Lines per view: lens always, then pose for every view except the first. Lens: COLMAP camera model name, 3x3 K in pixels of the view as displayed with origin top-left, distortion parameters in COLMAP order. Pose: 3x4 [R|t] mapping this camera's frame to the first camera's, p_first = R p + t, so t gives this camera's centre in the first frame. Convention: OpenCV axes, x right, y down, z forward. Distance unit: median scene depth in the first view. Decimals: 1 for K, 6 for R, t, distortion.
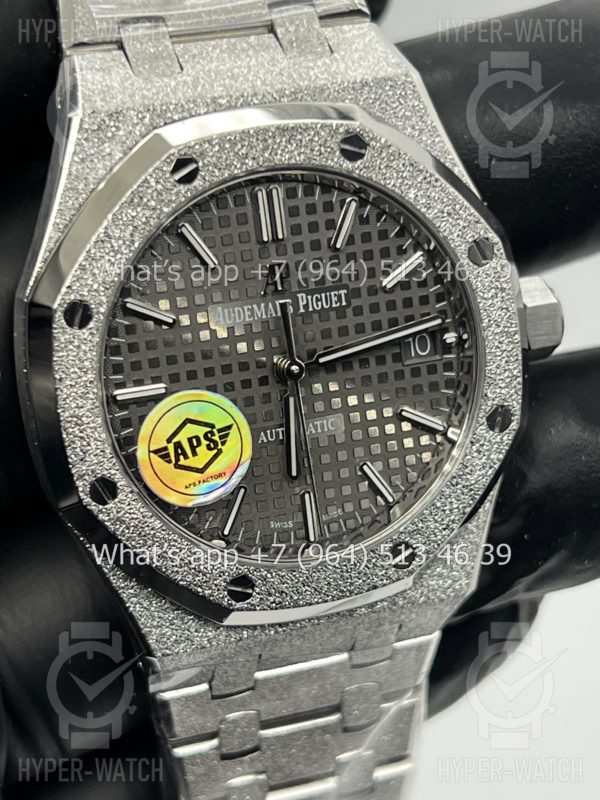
lens RADIAL K [[1854.2, 0, 298.9], [0, 1854.2, 400.4], [0, 0, 1]] dist [0.252676, 0.000000]
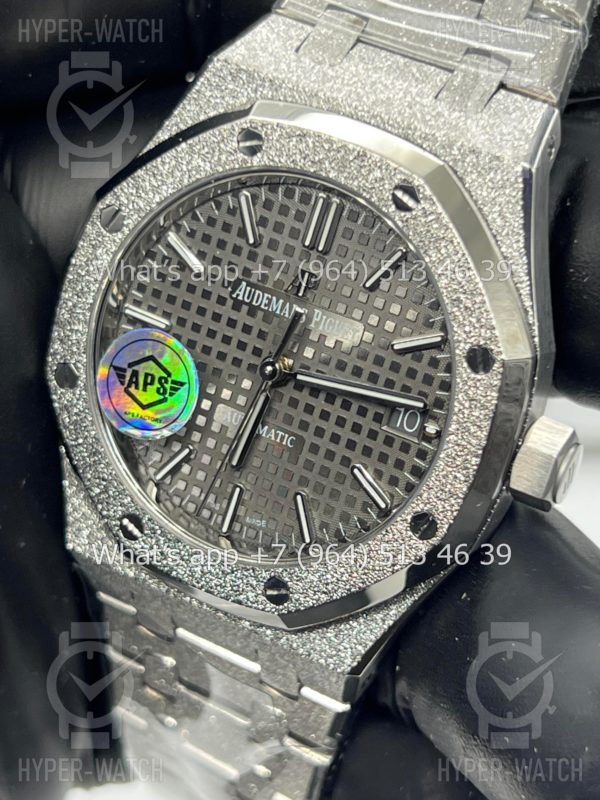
lens RADIAL K [[1854.2, 0, 310.3], [0, 1854.2, 403.1], [0, 0, 1]] dist [0.252676, 0.000000]
pose [[0.678176, 0.472928, -0.562509, 0.589123], [-0.479555, 0.864786, 0.148903, -0.162152], [0.556871, 0.168771, 0.813272, 0.193470]]
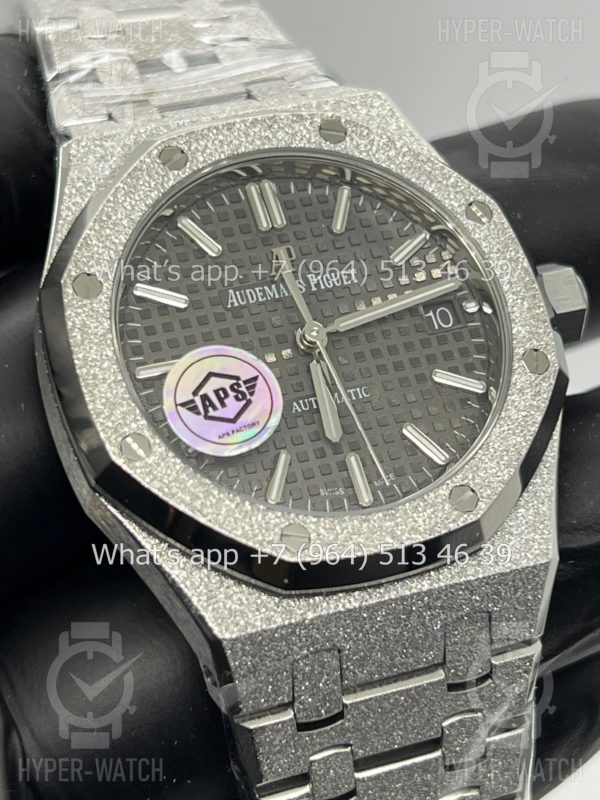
lens RADIAL K [[1854.2, 0, 303.8], [0, 1854.2, 398.9], [0, 0, 1]] dist [0.252676, 0.000000]
pose [[0.979699, -0.198134, -0.030539, 0.015323], [0.159878, 0.864100, -0.477253, 0.486852], [0.120949, 0.462682, 0.878235, 0.143750]]
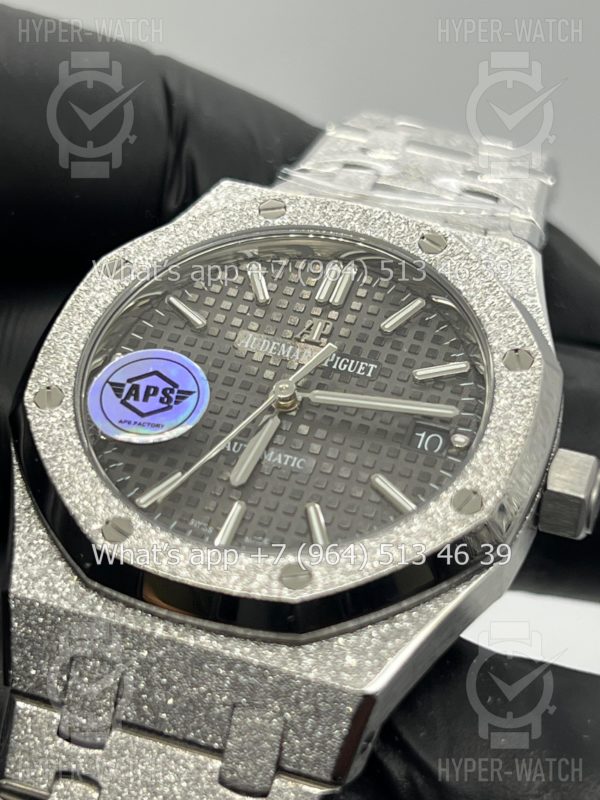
lens RADIAL K [[1854.2, 0, 297.2], [0, 1854.2, 400.7], [0, 0, 1]] dist [0.252676, 0.000000]
pose [[0.829366, 0.123646, -0.544852, 0.530211], [-0.485676, 0.641605, -0.593685, 0.557532], [0.276173, 0.757004, 0.592177, 0.433511]]
